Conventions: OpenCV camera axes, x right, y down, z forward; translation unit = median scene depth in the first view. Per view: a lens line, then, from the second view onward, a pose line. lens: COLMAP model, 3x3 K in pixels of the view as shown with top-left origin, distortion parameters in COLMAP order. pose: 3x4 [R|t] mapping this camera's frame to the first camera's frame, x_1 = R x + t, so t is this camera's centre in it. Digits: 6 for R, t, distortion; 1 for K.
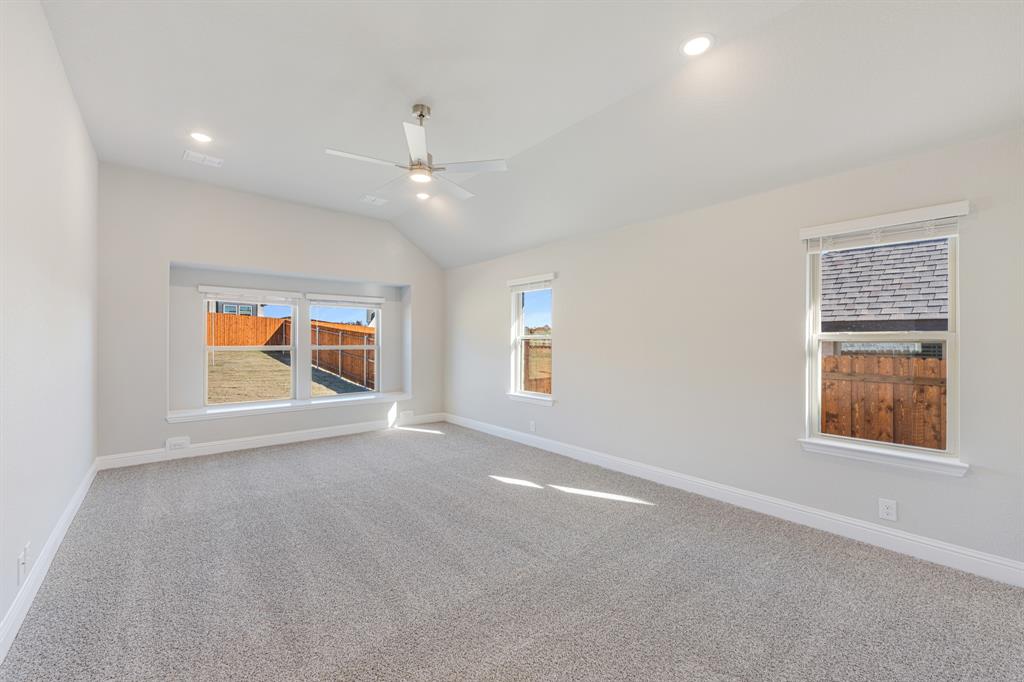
lens RADIAL K [[407.5, 0, 511.4], [0, 407.5, 342.8], [0, 0, 1]] dist [-0.000197, 0.000149]
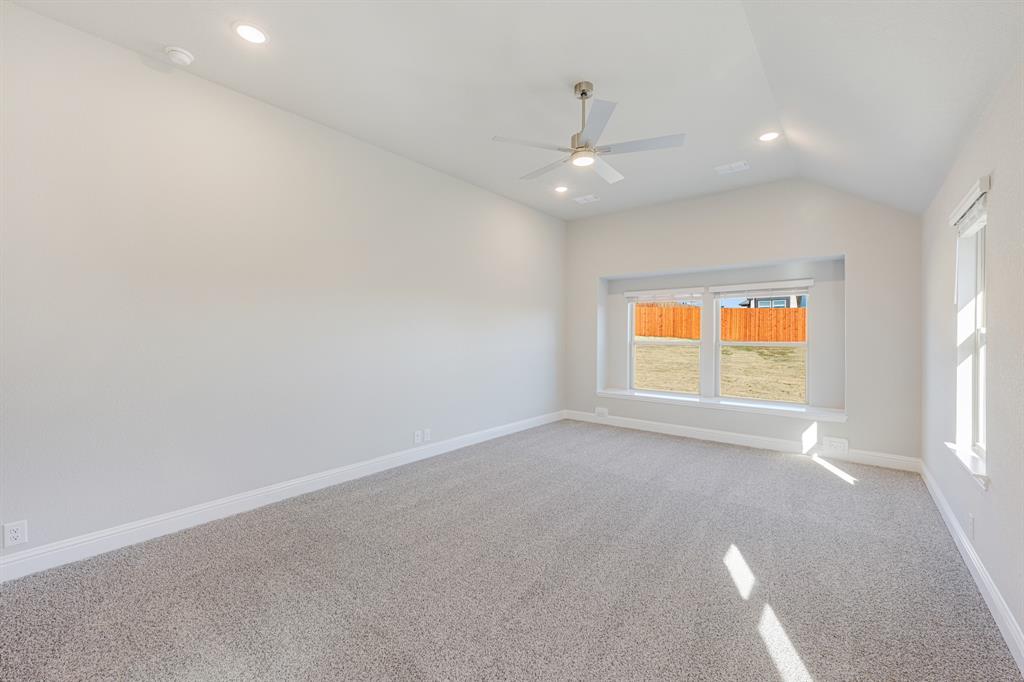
lens RADIAL K [[416.7, 0, 516.5], [0, 416.7, 338.4], [0, 0, 1]] dist [0.000786, 0.000054]
pose [[0.171496, 0.008164, -0.985151, 0.388568], [-0.006782, 0.999952, 0.007106, -0.003967], [0.985162, 0.005462, 0.171543, 0.387201]]
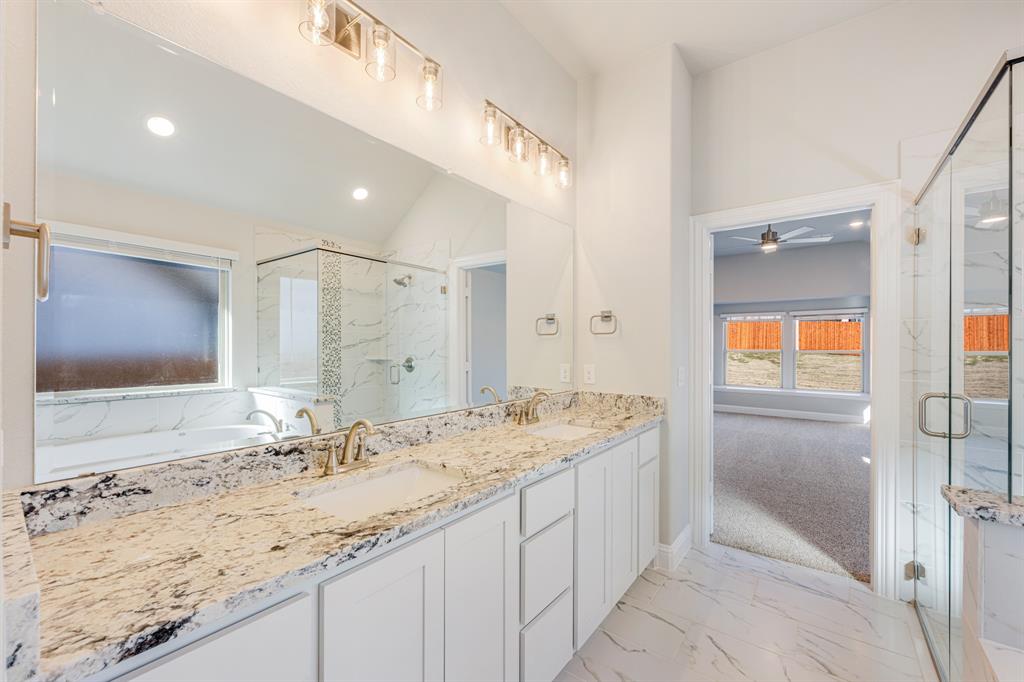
lens RADIAL K [[416.7, 0, 516.5], [0, 416.7, 338.4], [0, 0, 1]] dist [0.000786, 0.000054]
pose [[0.210161, -0.017103, -0.977517, 0.679179], [-0.005876, 0.999807, -0.018756, 0.000347], [0.977649, 0.009686, 0.210020, -0.197396]]
